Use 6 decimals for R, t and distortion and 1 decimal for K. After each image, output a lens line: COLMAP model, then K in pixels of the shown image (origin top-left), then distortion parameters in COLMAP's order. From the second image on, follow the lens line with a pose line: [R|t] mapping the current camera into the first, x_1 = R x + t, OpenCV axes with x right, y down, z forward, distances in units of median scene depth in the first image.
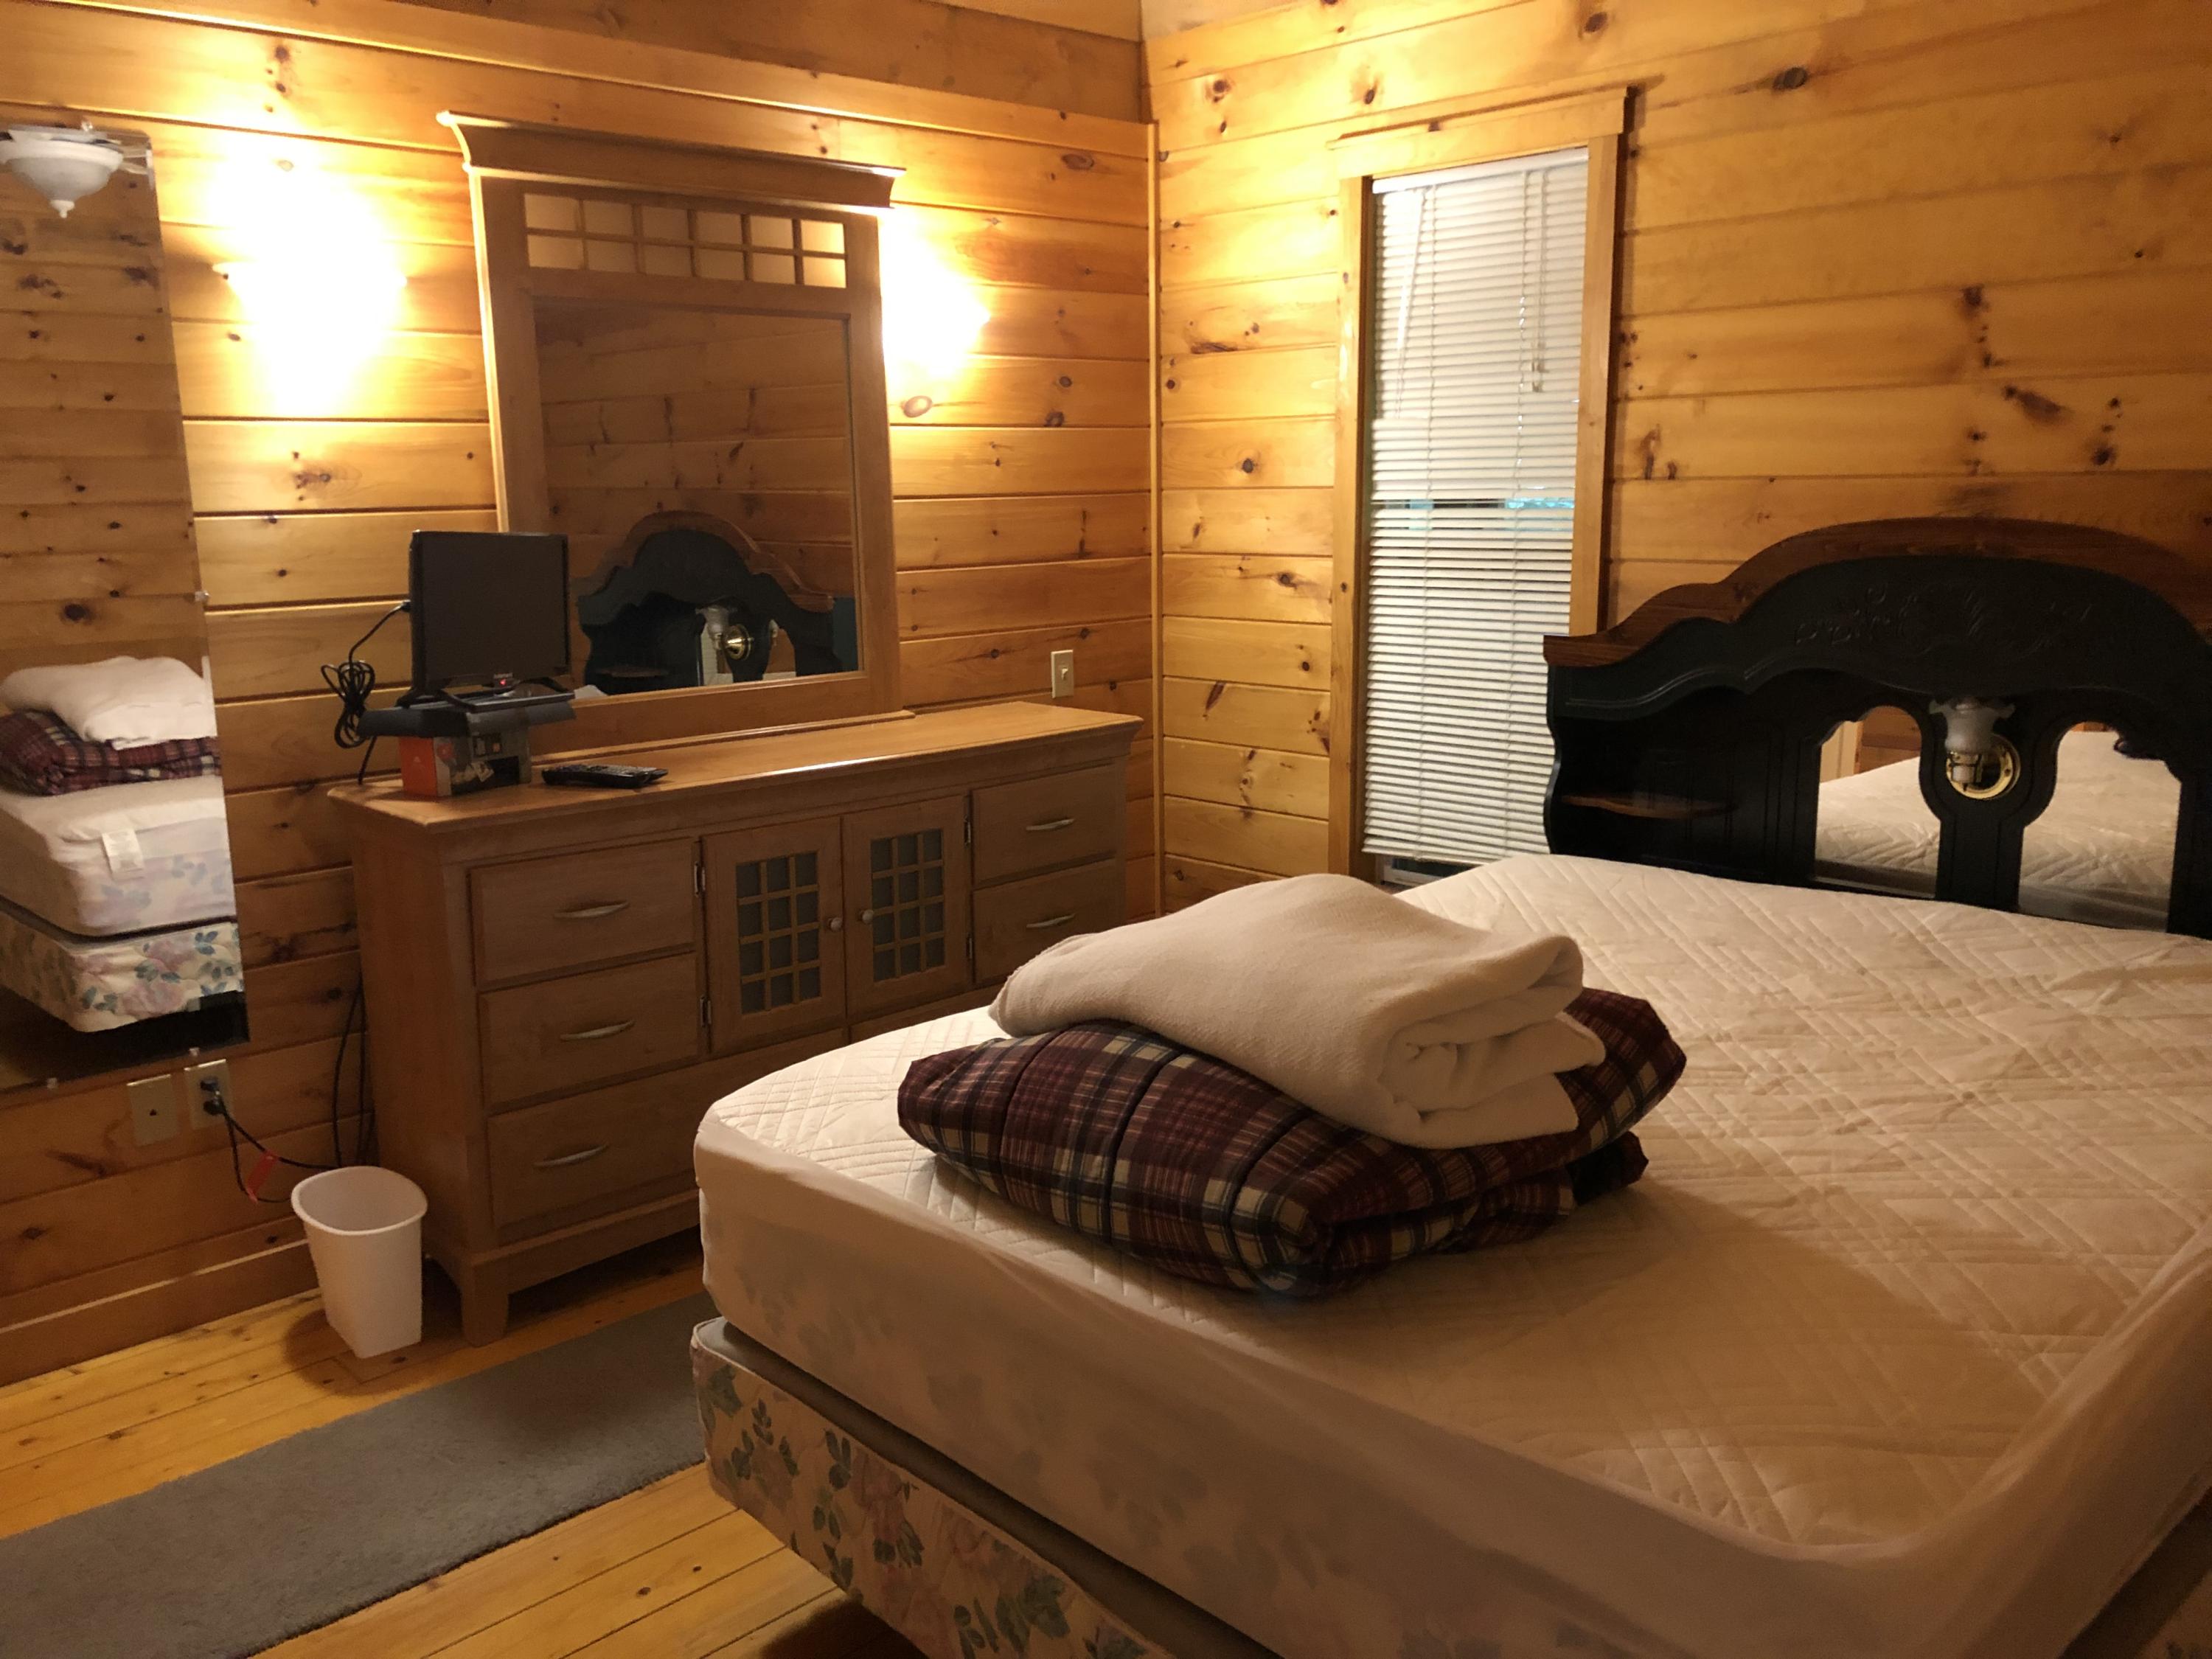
lens RADIAL K [[1804.3, 0, 1107.7], [0, 1804.3, 839.7], [0, 0, 1]] dist [0.013944, -0.019605]
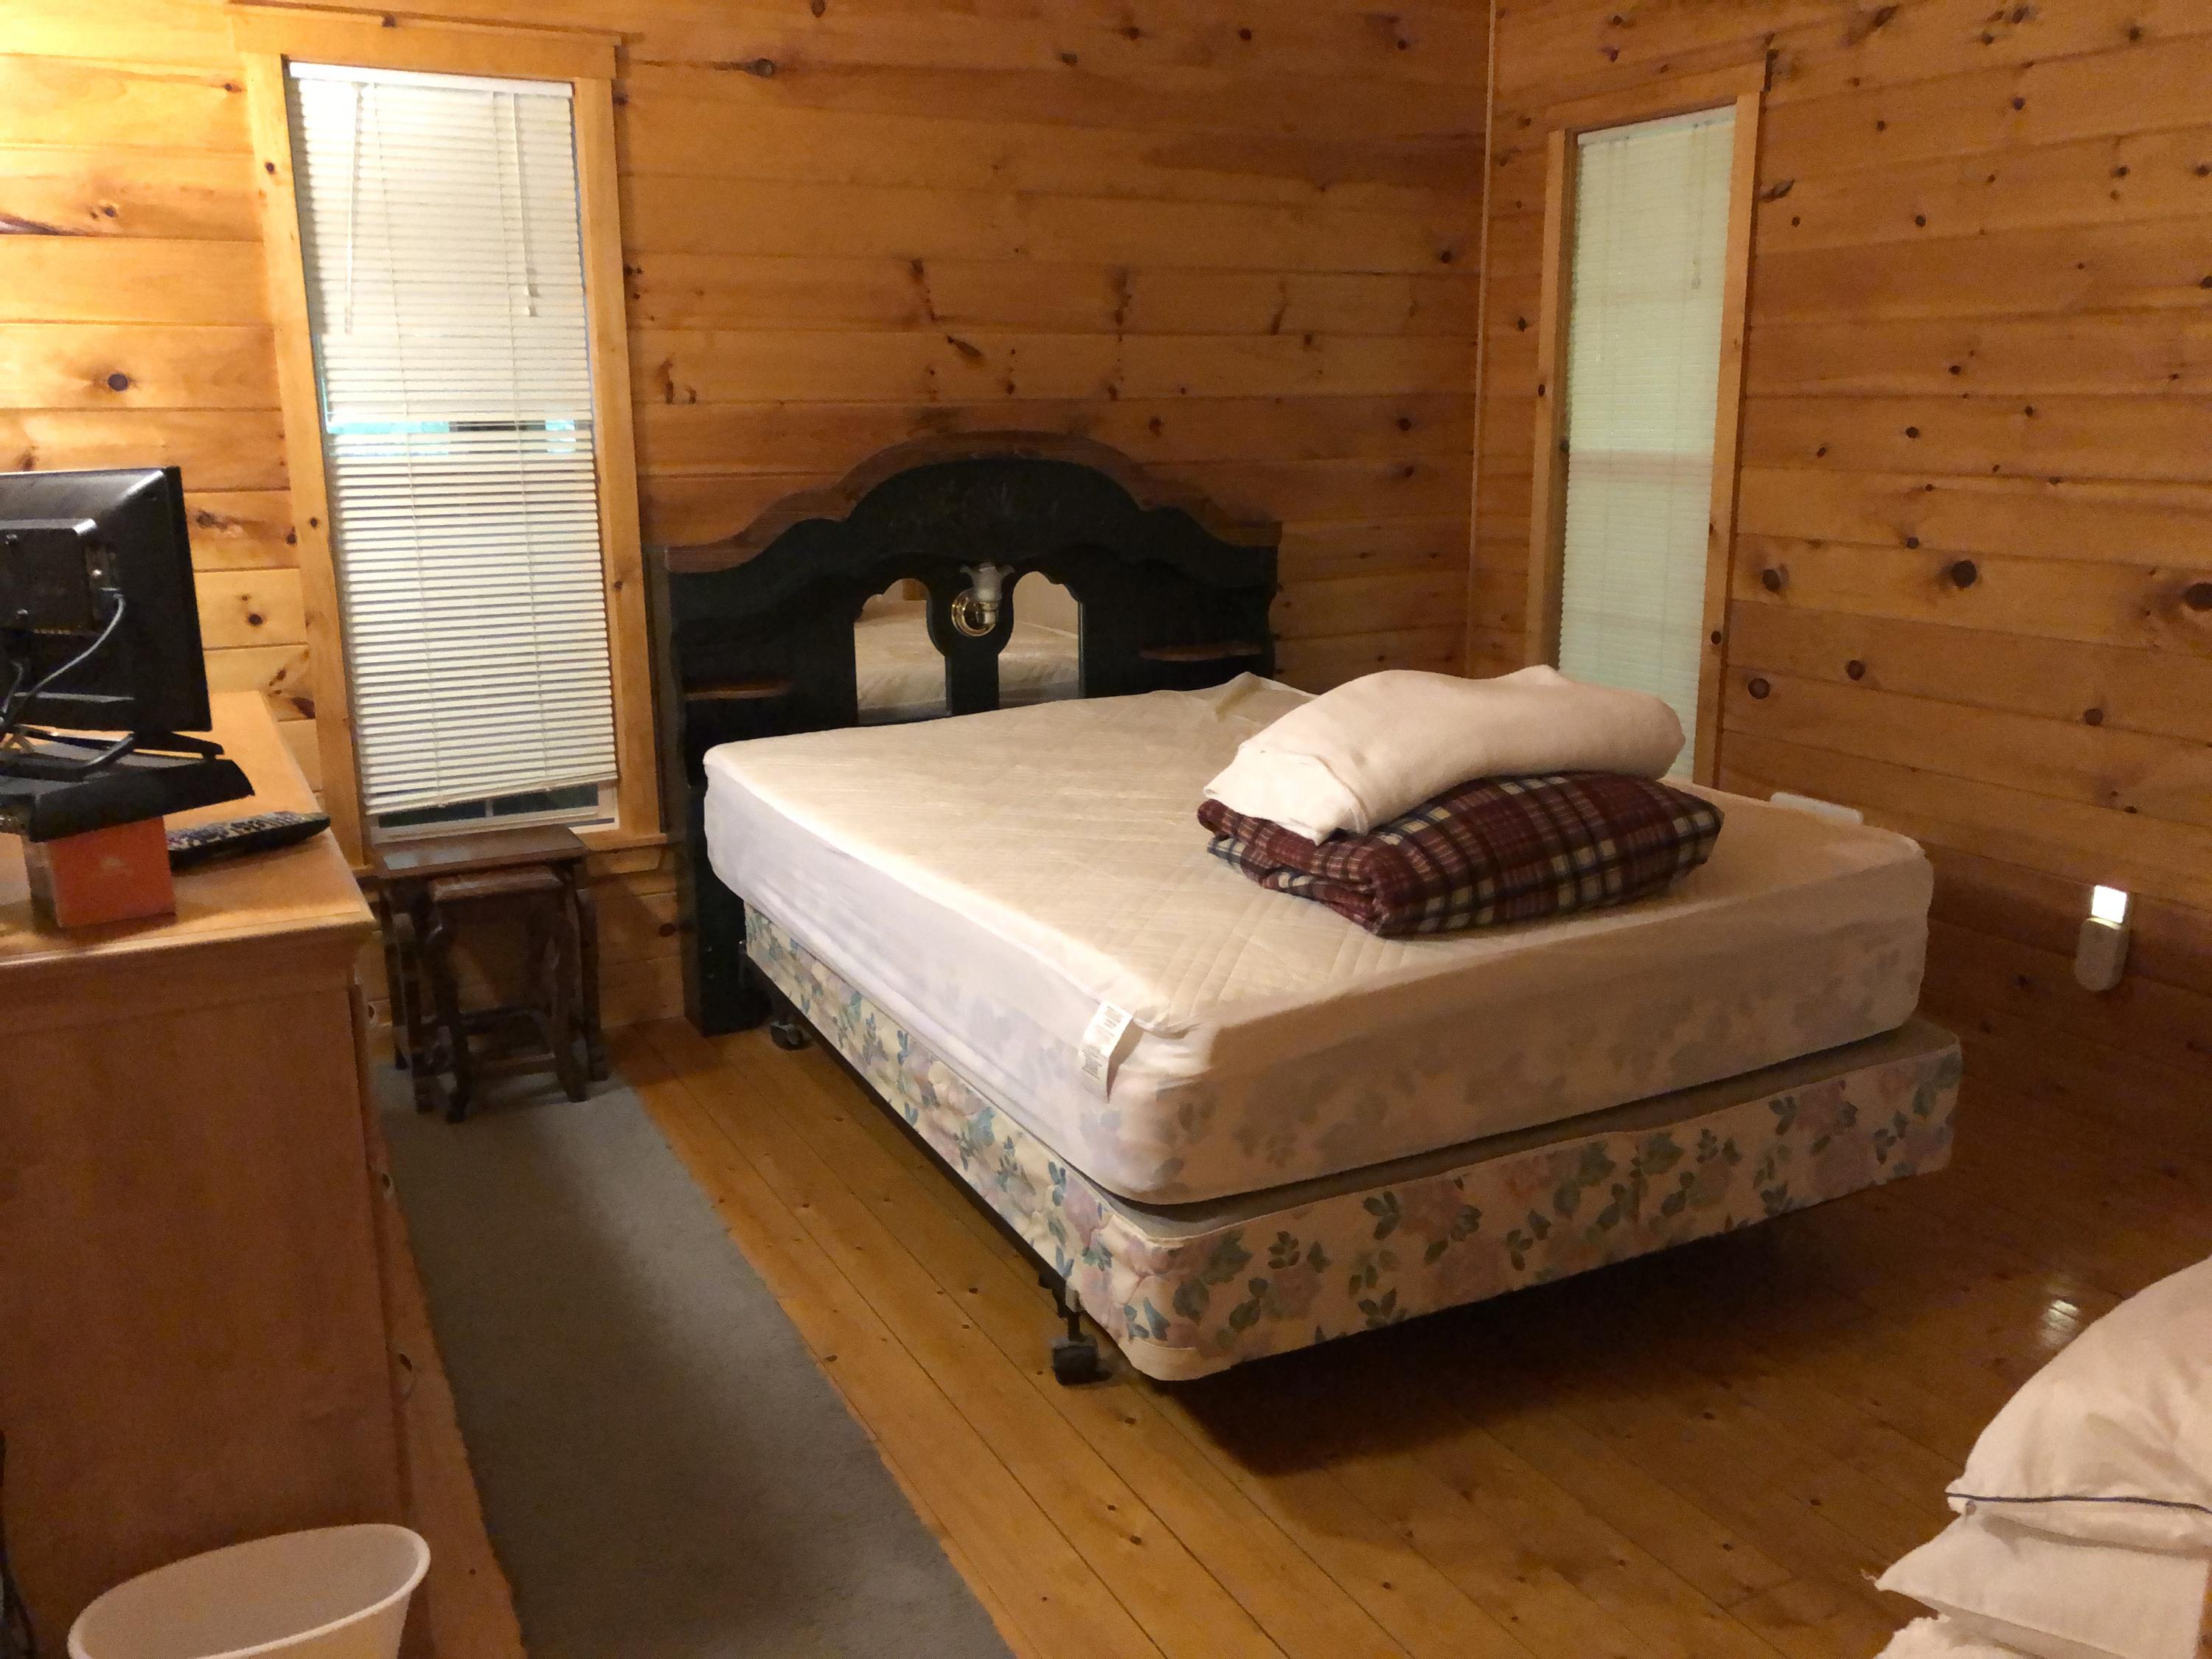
lens RADIAL K [[1804.3, 0, 1110.2], [0, 1804.3, 825.0], [0, 0, 1]] dist [0.013944, -0.019605]
pose [[0.269455, -0.210005, 0.939836, -0.803864], [0.190705, 0.968242, 0.161676, -0.084232], [-0.943942, 0.135667, 0.300946, 0.493718]]
